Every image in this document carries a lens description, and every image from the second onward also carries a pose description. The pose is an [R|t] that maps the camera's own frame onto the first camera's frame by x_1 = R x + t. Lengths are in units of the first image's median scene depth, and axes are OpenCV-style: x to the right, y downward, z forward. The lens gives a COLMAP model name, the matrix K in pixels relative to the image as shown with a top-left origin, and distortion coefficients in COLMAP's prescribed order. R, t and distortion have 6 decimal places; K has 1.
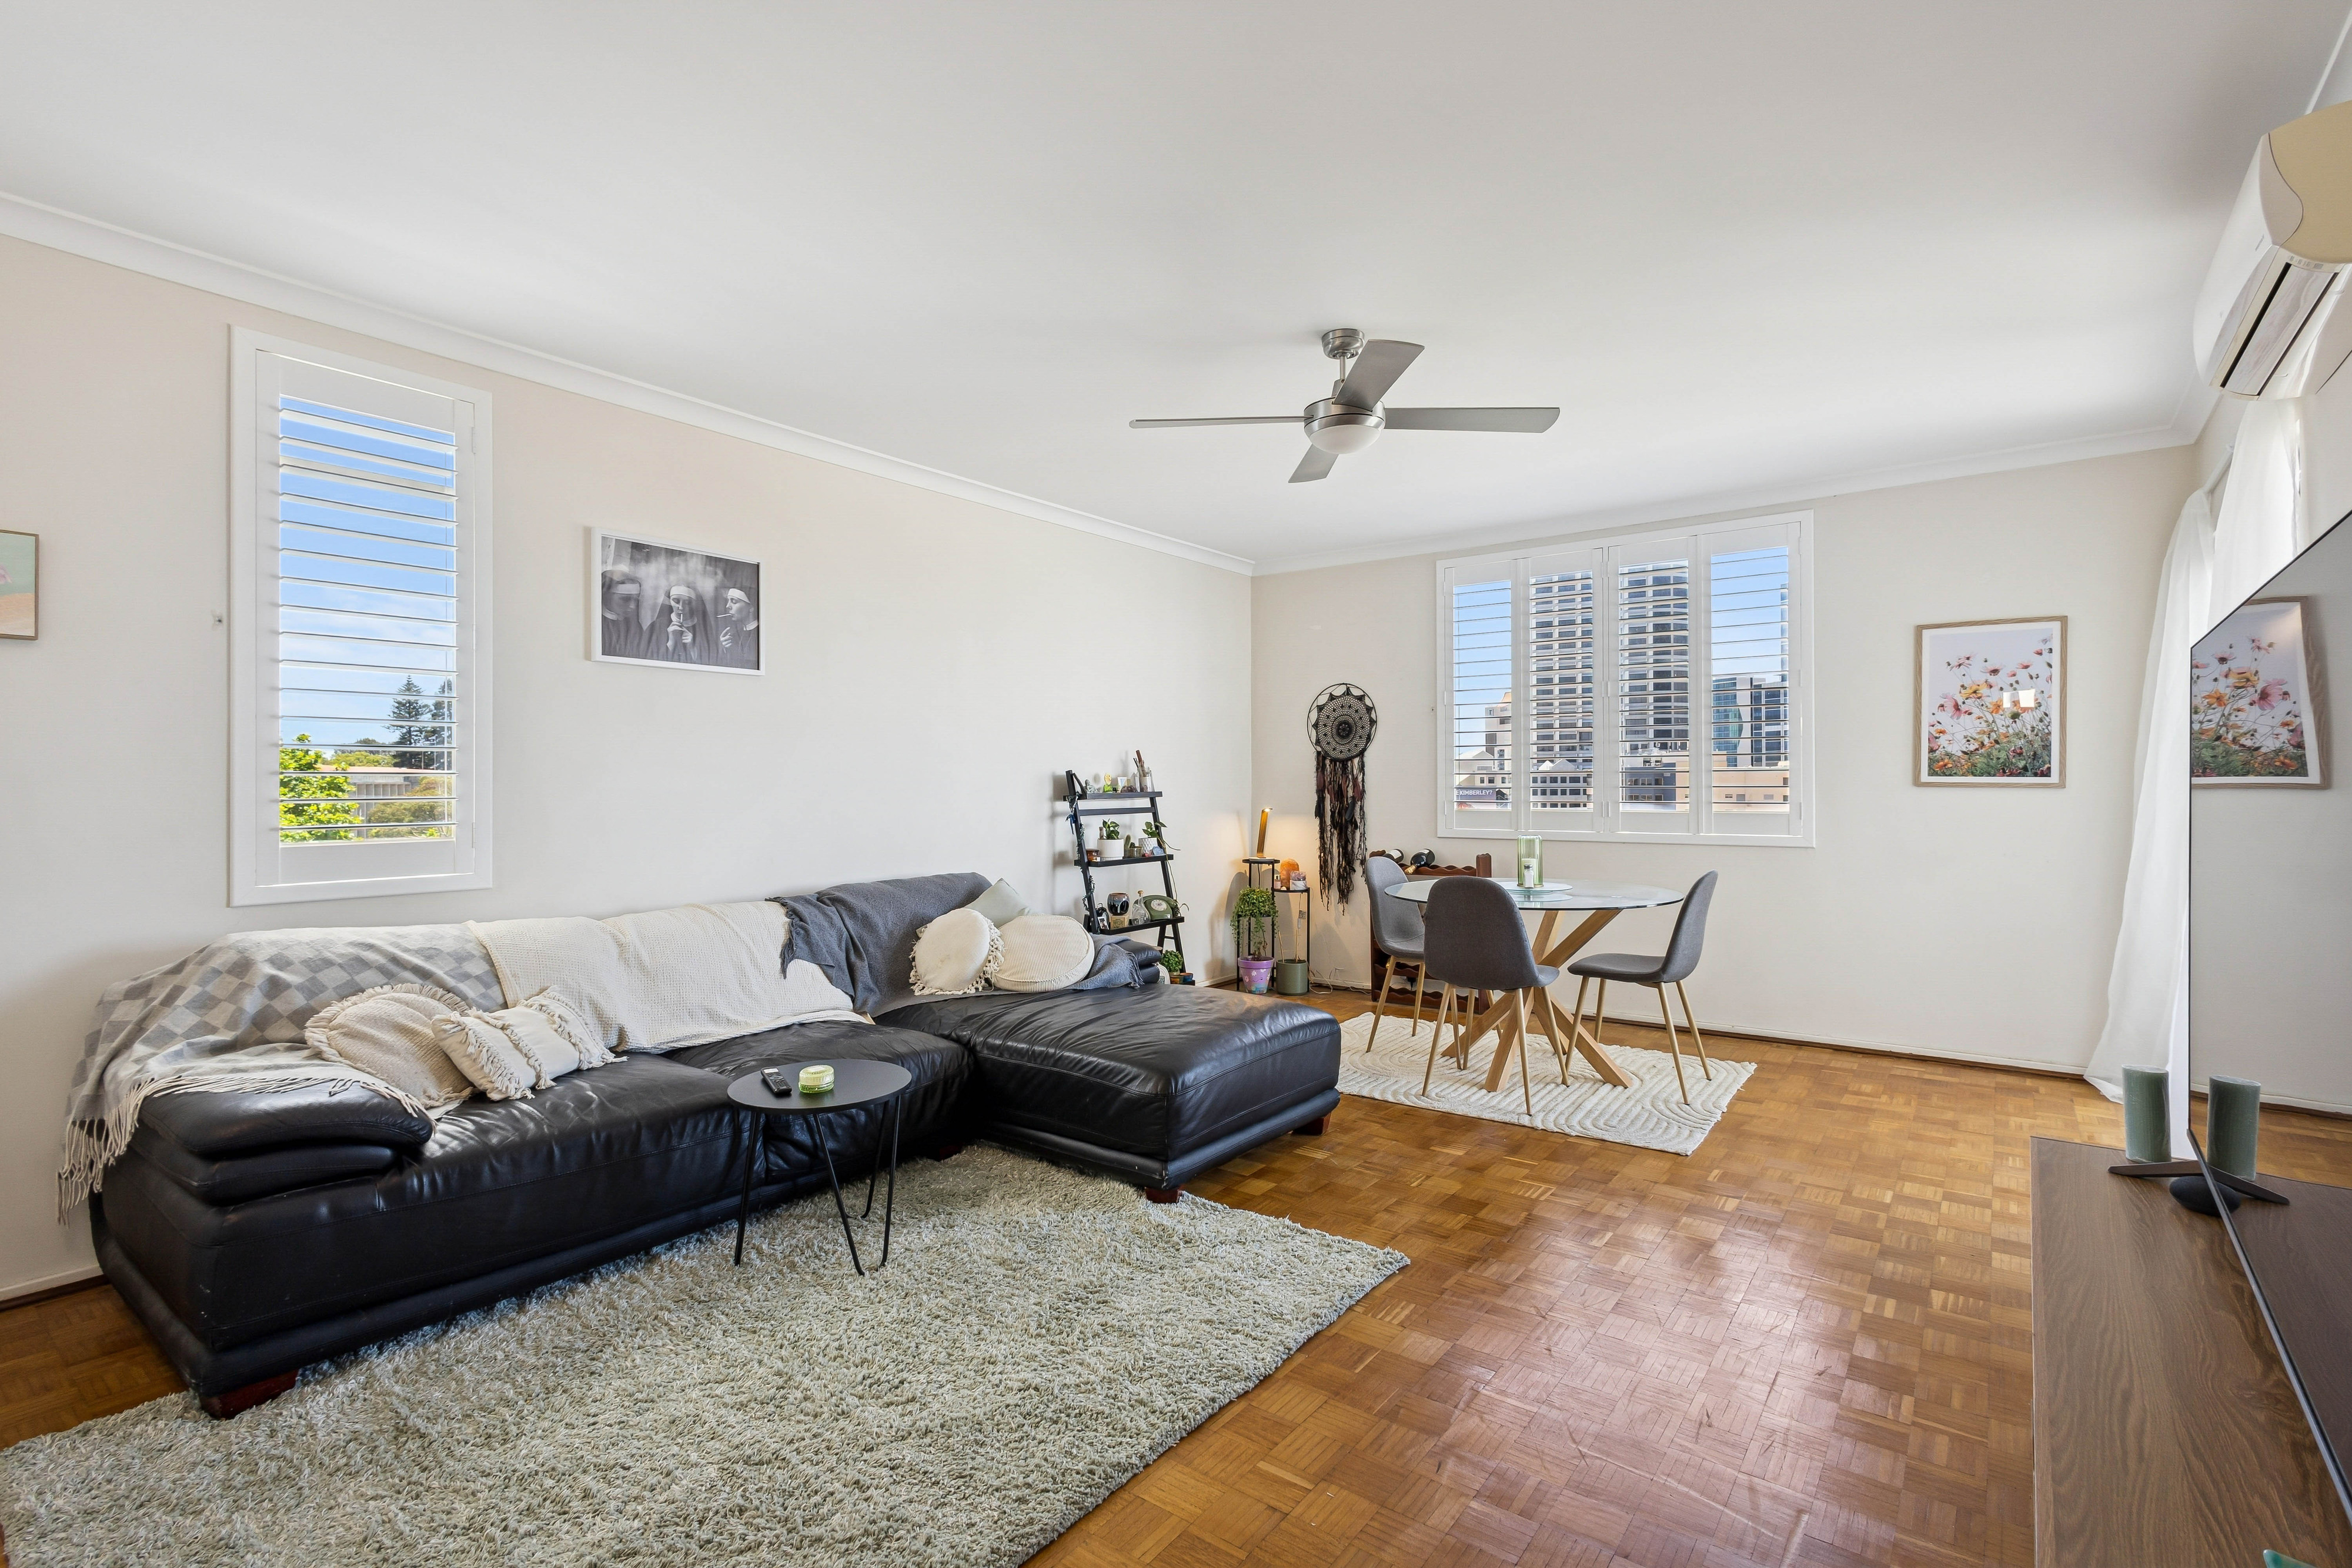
lens RADIAL K [[1089.5, 0, 1172.9], [0, 1089.5, 789.8], [0, 0, 1]] dist [0.014438, -0.001507]
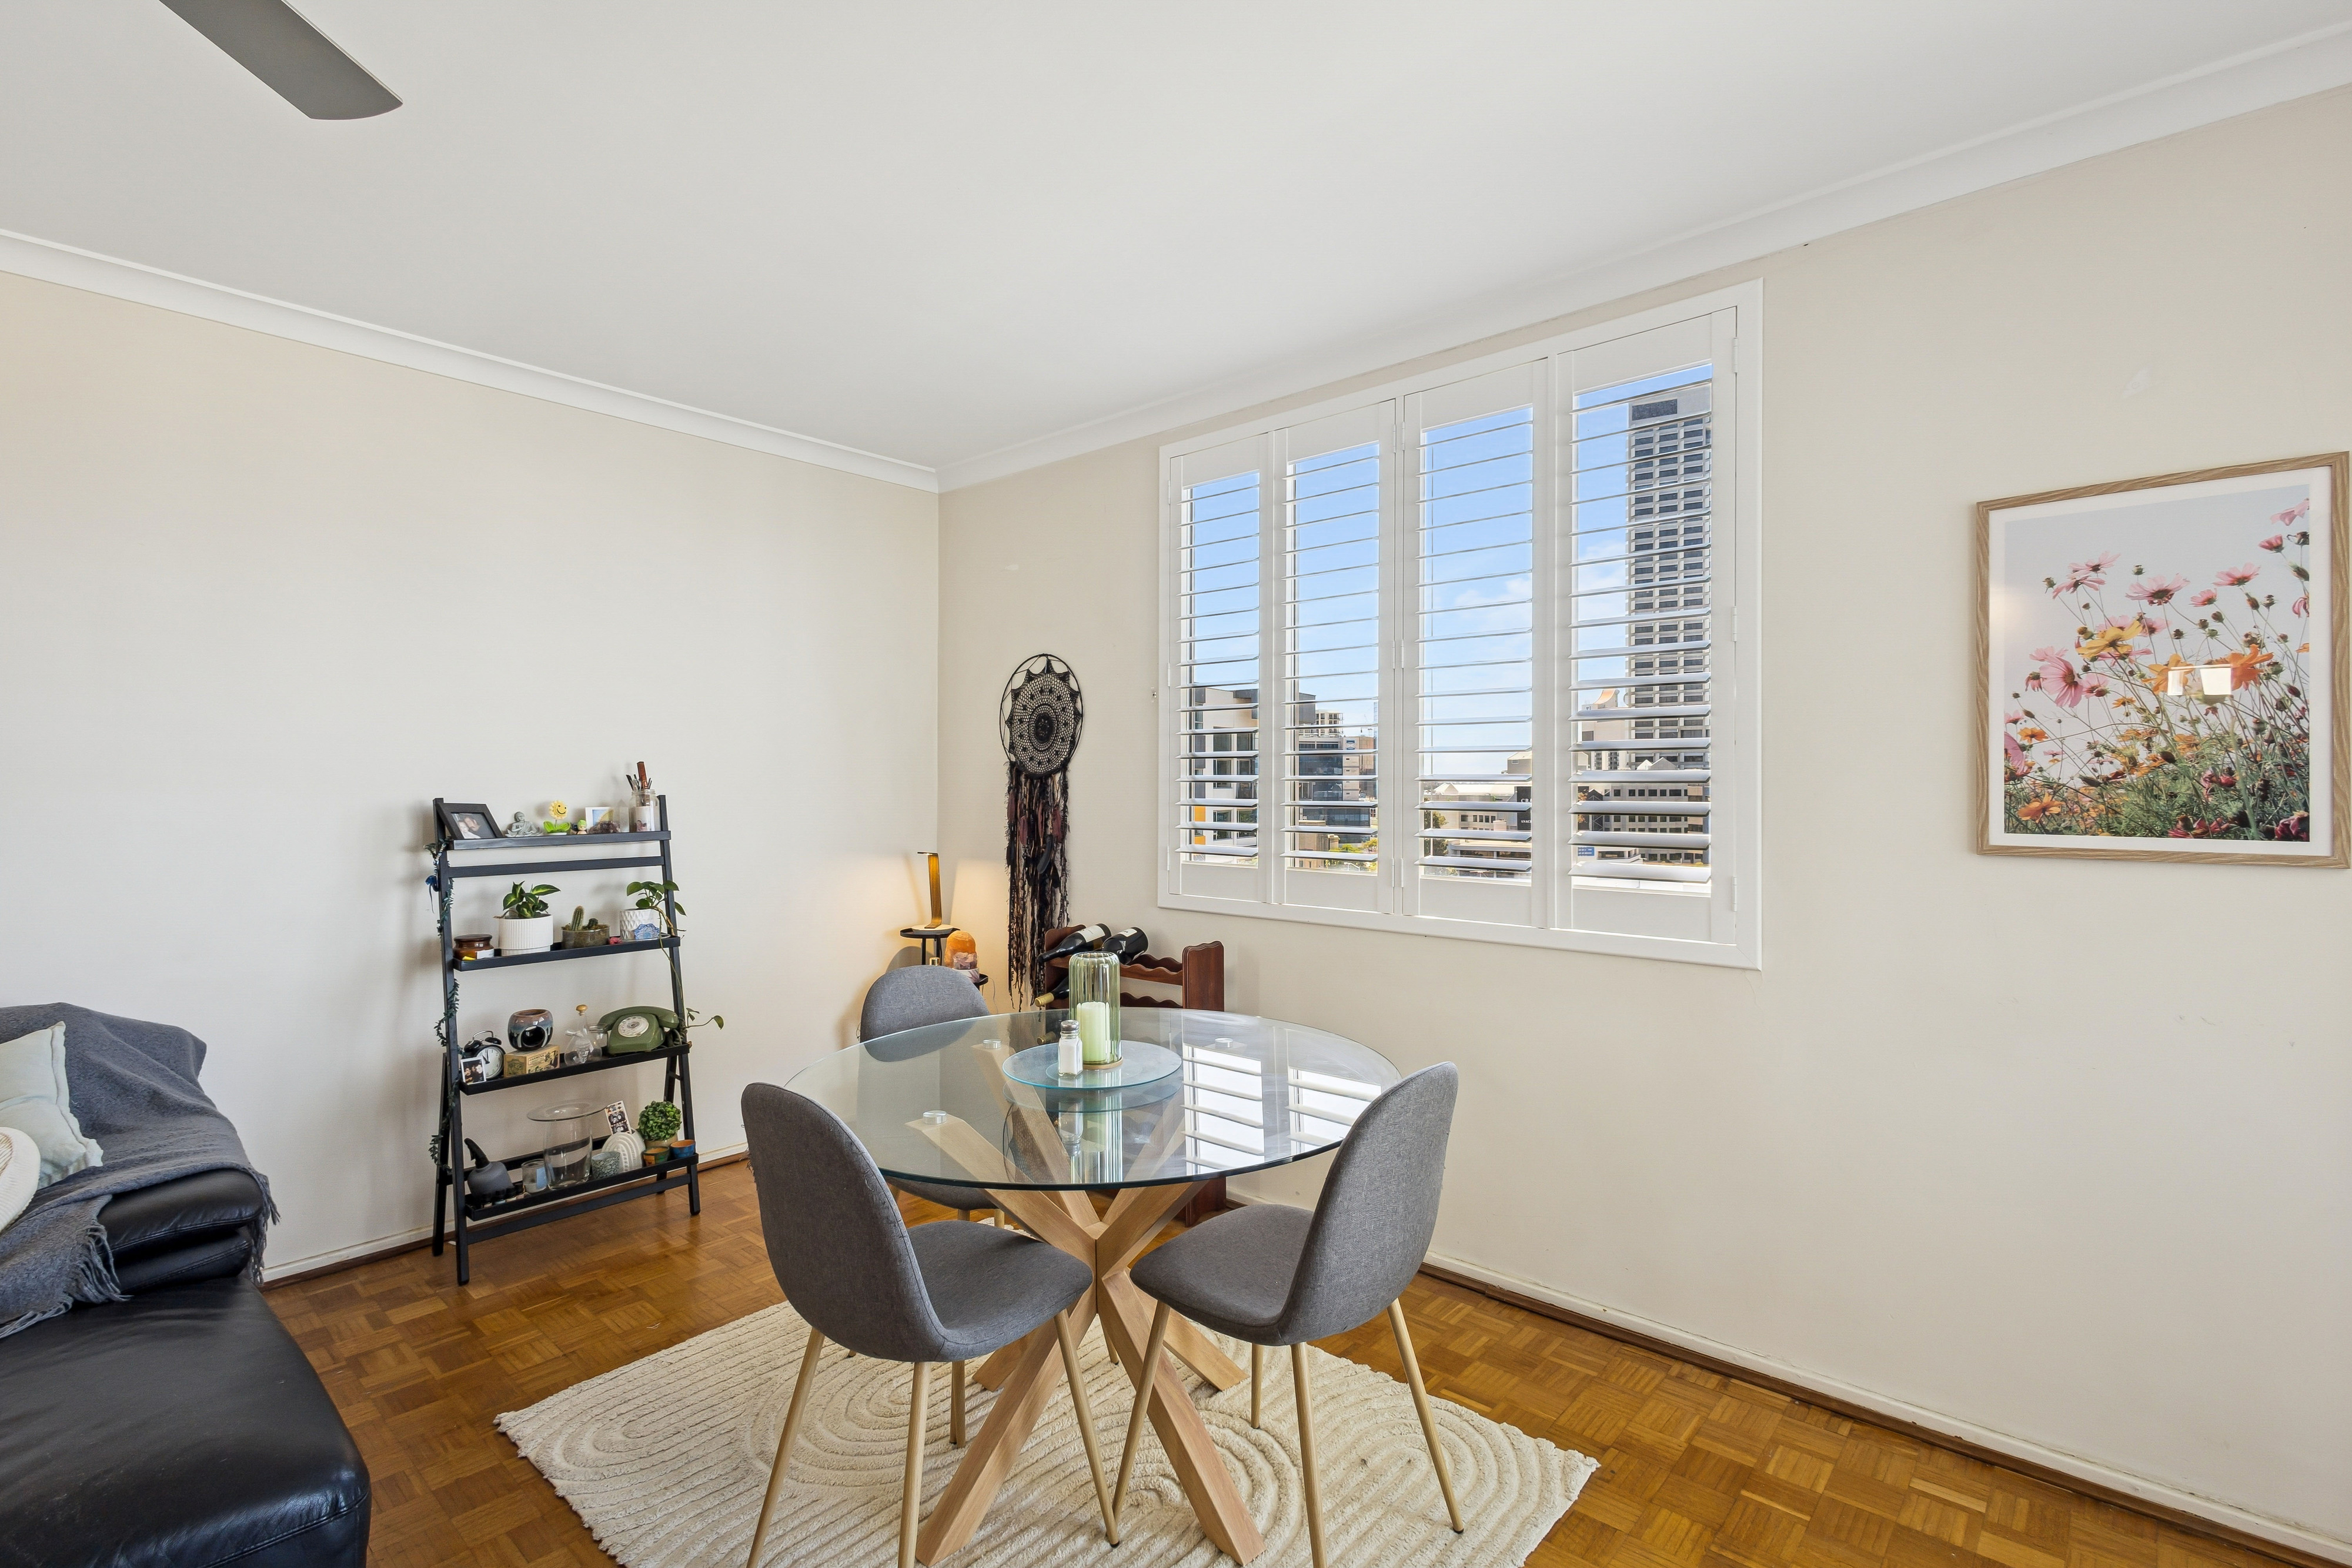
lens RADIAL K [[1089.5, 0, 1174.3], [0, 1089.5, 763.3], [0, 0, 1]] dist [0.014438, -0.001507]
pose [[0.994911, 0.002943, -0.100713, 0.331302], [-0.005036, 0.999777, -0.020526, -0.025122], [0.100630, 0.020929, 0.994704, 0.433396]]
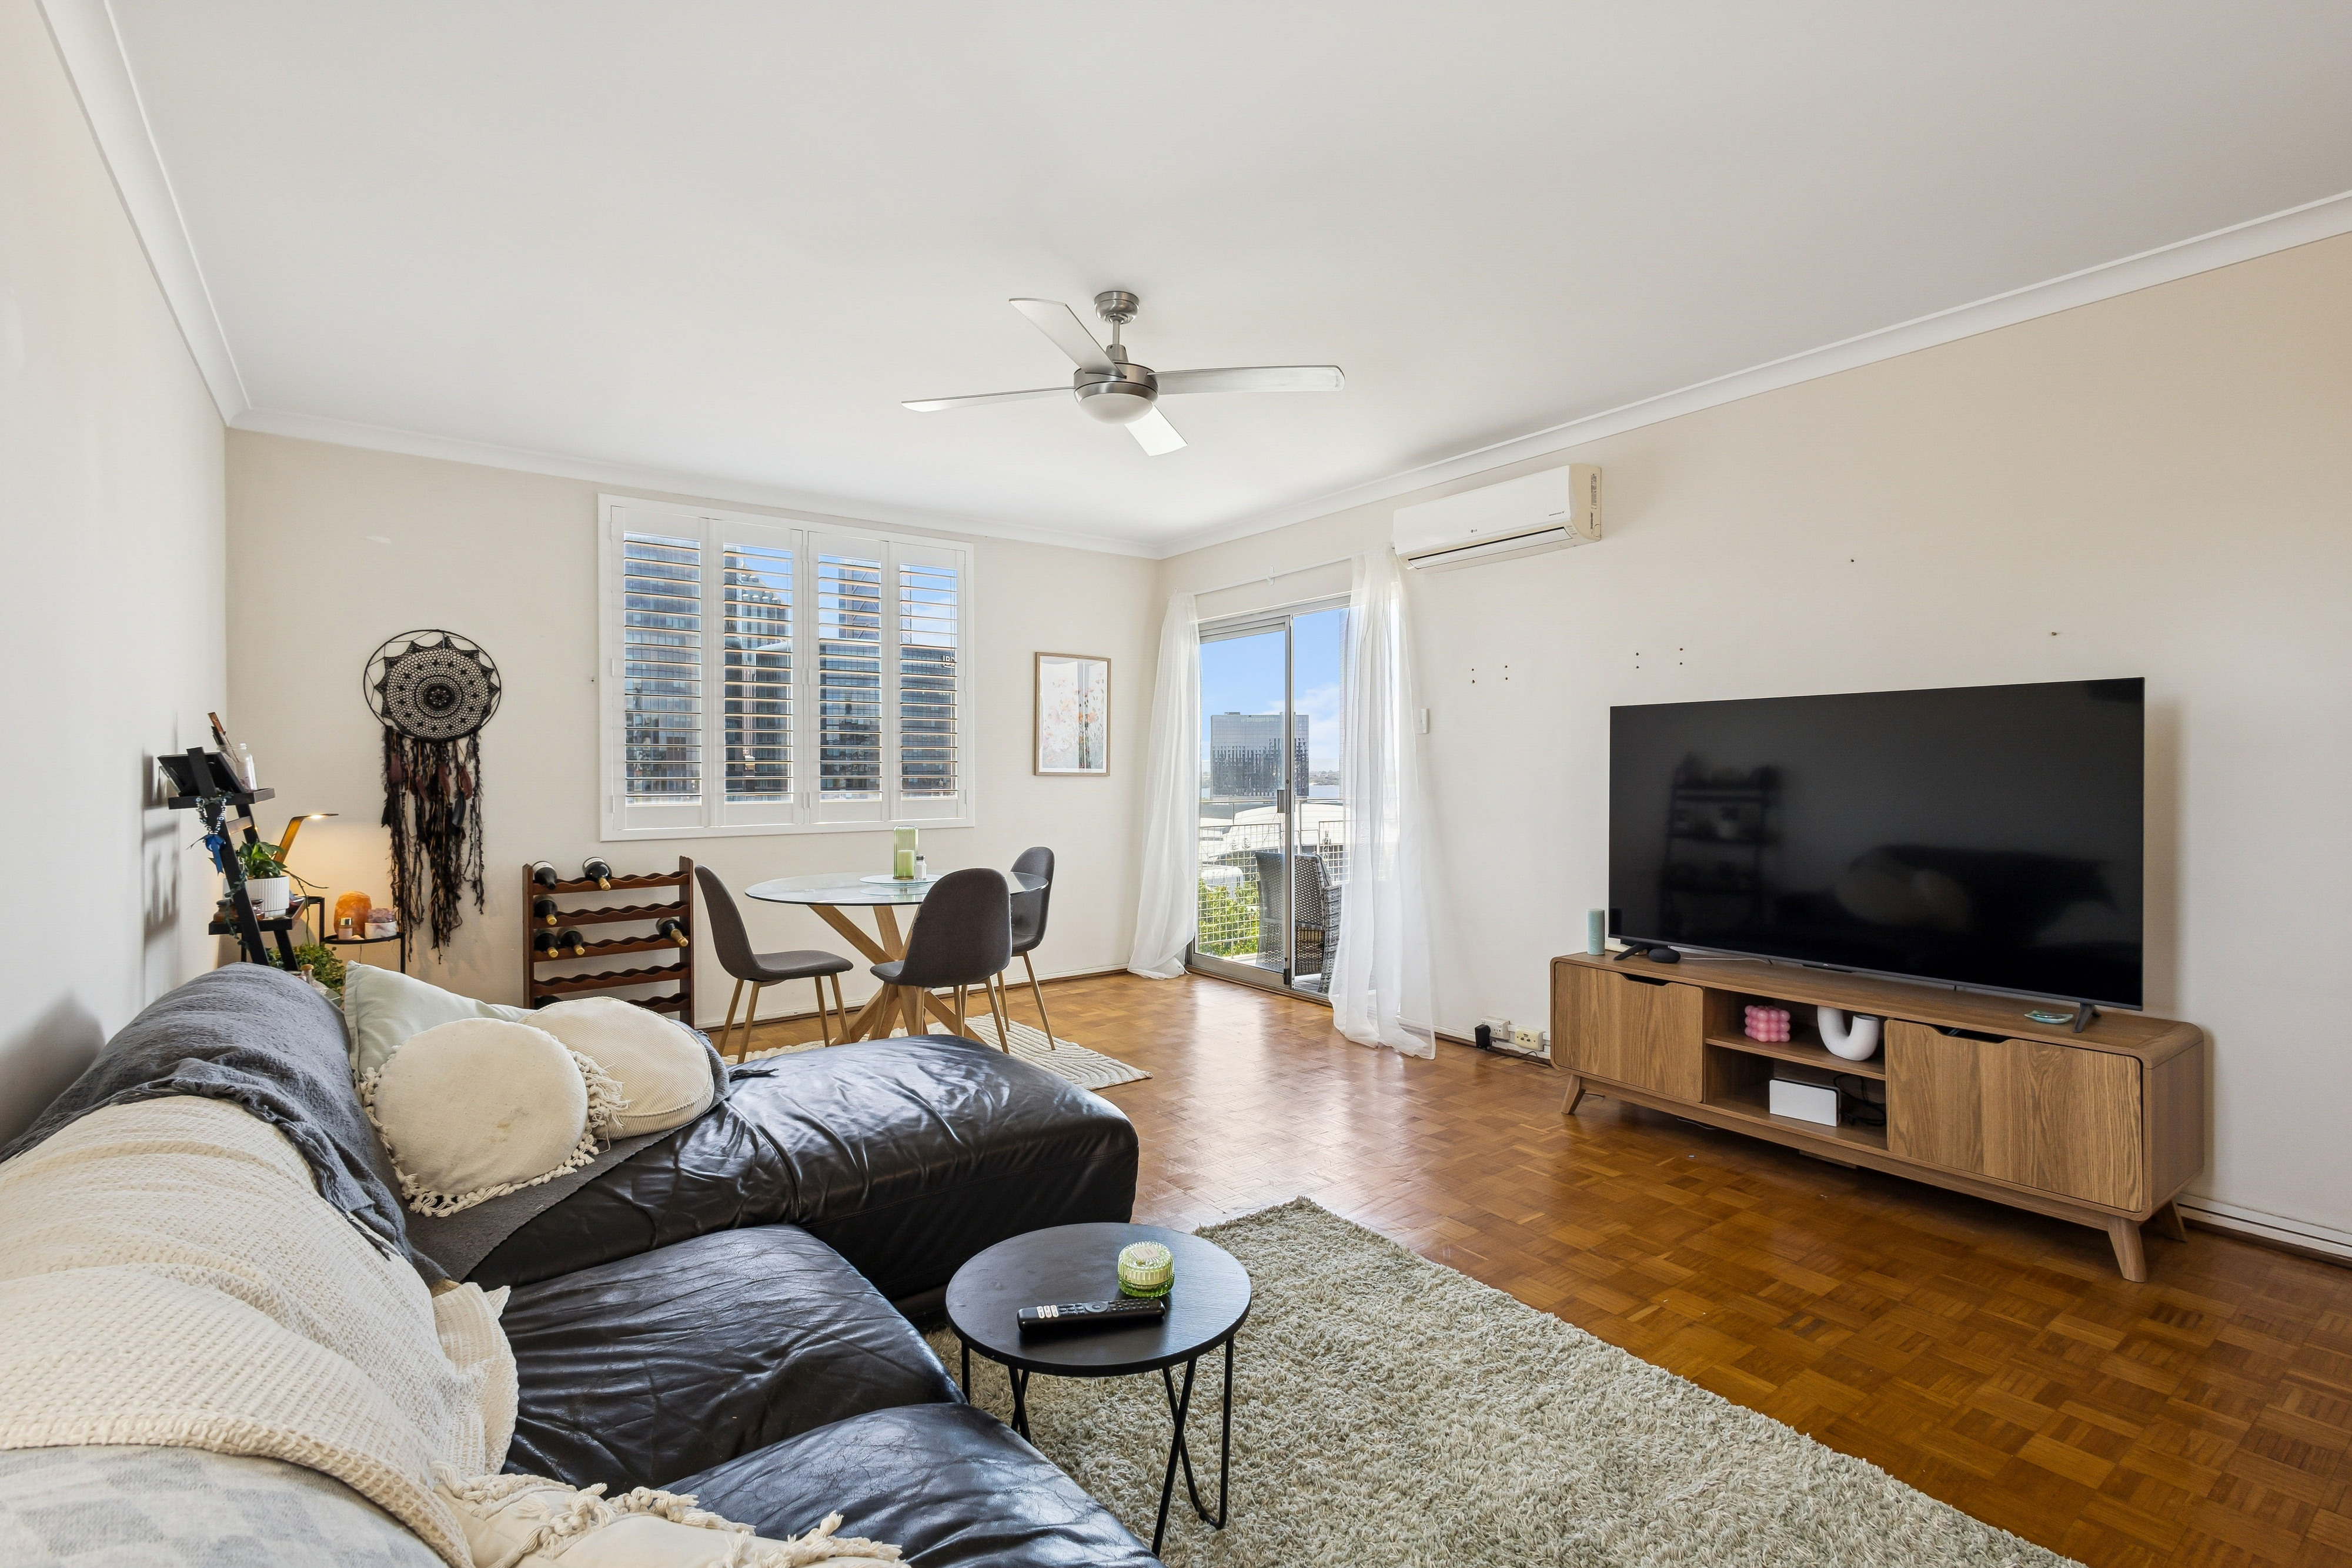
lens RADIAL K [[1089.5, 0, 1187.6], [0, 1089.5, 765.0], [0, 0, 1]] dist [0.014438, -0.001507]
pose [[0.260843, 0.005611, 0.965365, -0.437548], [0.010275, 0.999910, -0.008588, -0.001410], [-0.965326, 0.012159, 0.260762, 0.407230]]
